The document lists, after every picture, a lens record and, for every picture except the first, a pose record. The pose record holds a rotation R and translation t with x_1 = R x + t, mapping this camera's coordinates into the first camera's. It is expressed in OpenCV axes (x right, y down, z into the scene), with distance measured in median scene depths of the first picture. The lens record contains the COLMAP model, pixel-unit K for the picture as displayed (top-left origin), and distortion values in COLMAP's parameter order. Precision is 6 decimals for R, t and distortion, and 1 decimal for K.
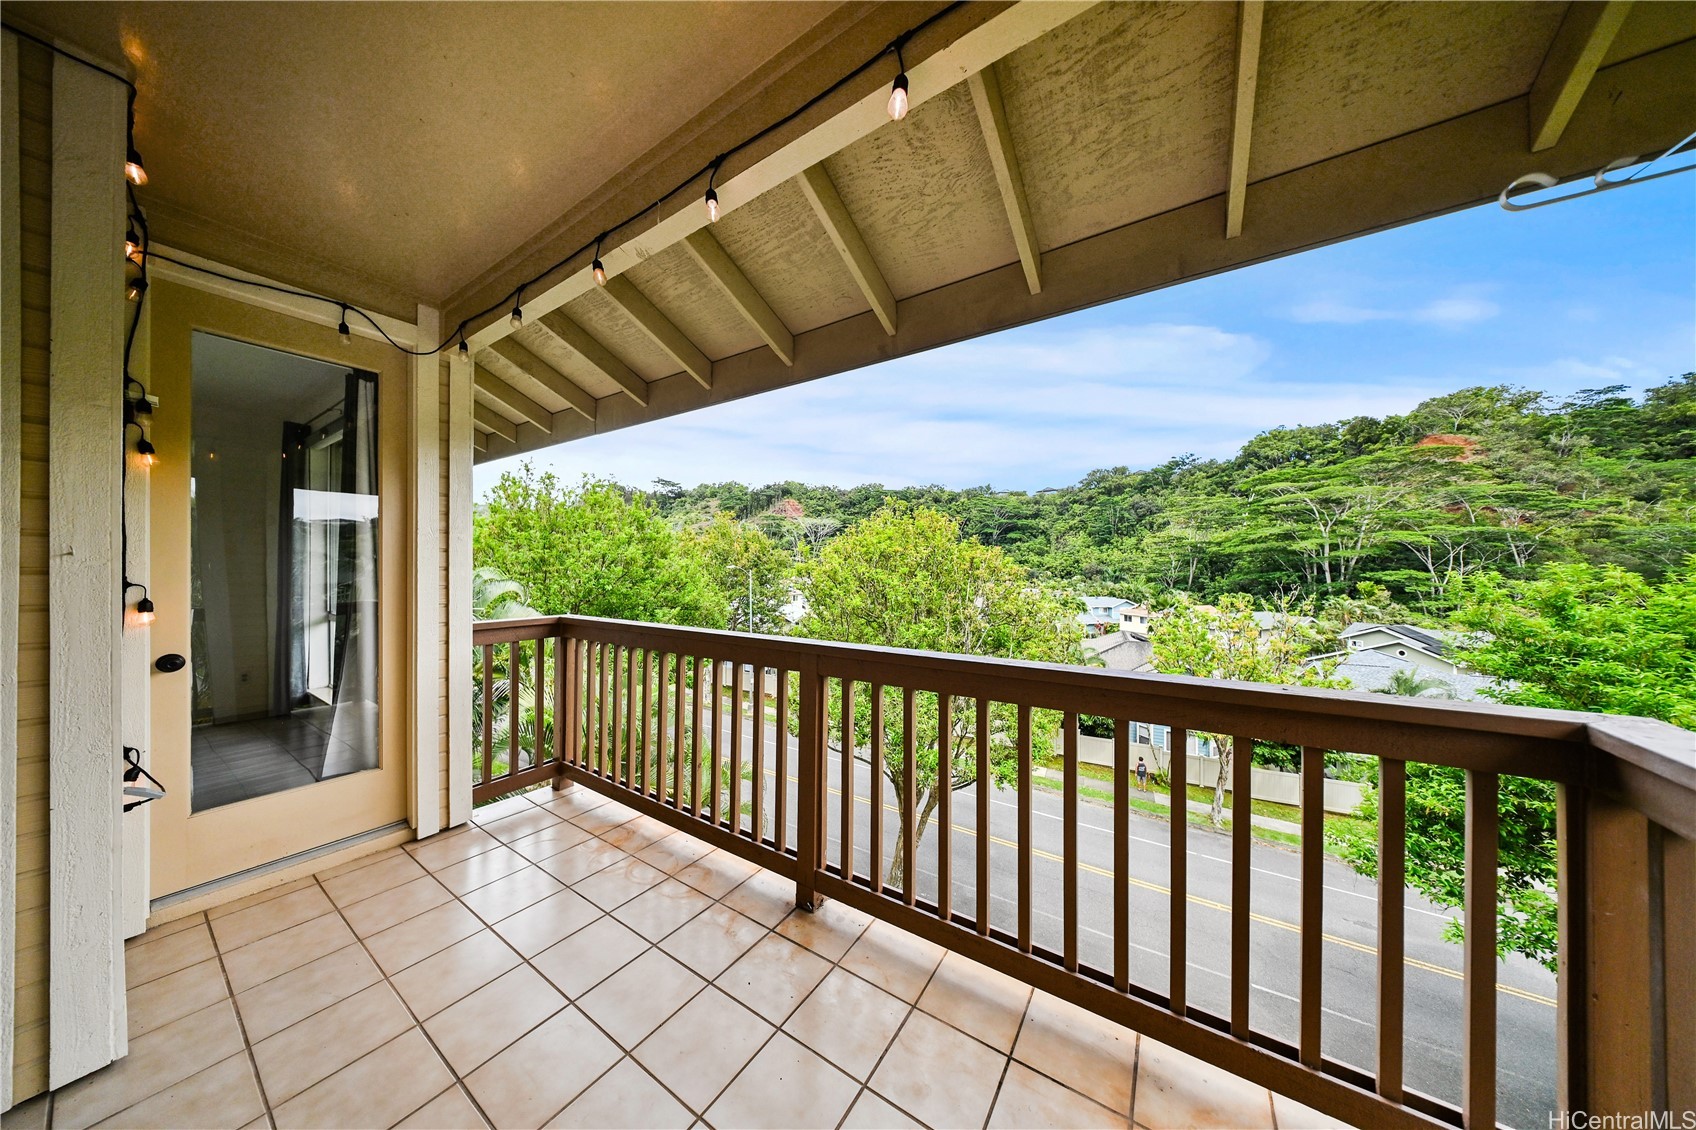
lens RADIAL K [[495.3, 0, 845.4], [0, 495.3, 567.5], [0, 0, 1]] dist [0.001001, -0.000420]
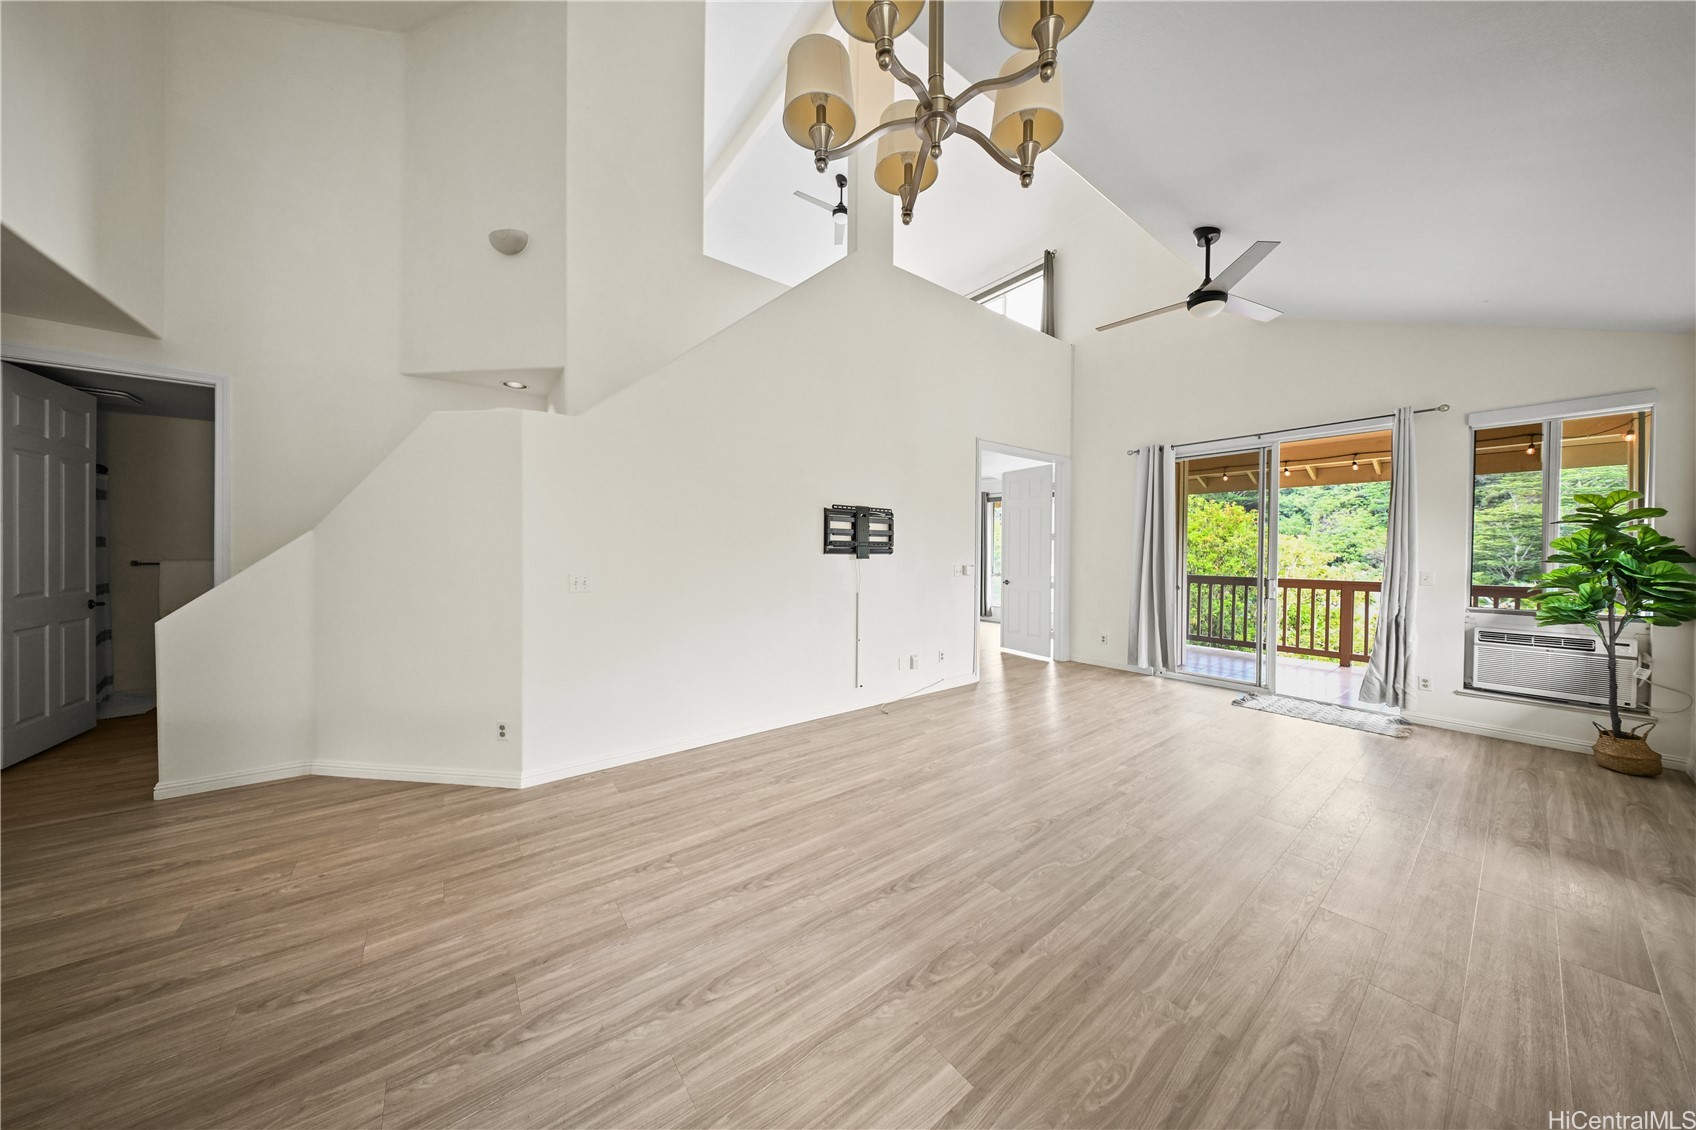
lens RADIAL K [[495.3, 0, 838.2], [0, 495.3, 557.5], [0, 0, 1]] dist [0.001001, -0.000420]
pose [[0.937540, 0.006616, -0.347813, -0.061276], [-0.002448, 0.999920, 0.012421, -0.000405], [0.347868, -0.010794, 0.937482, -0.092649]]
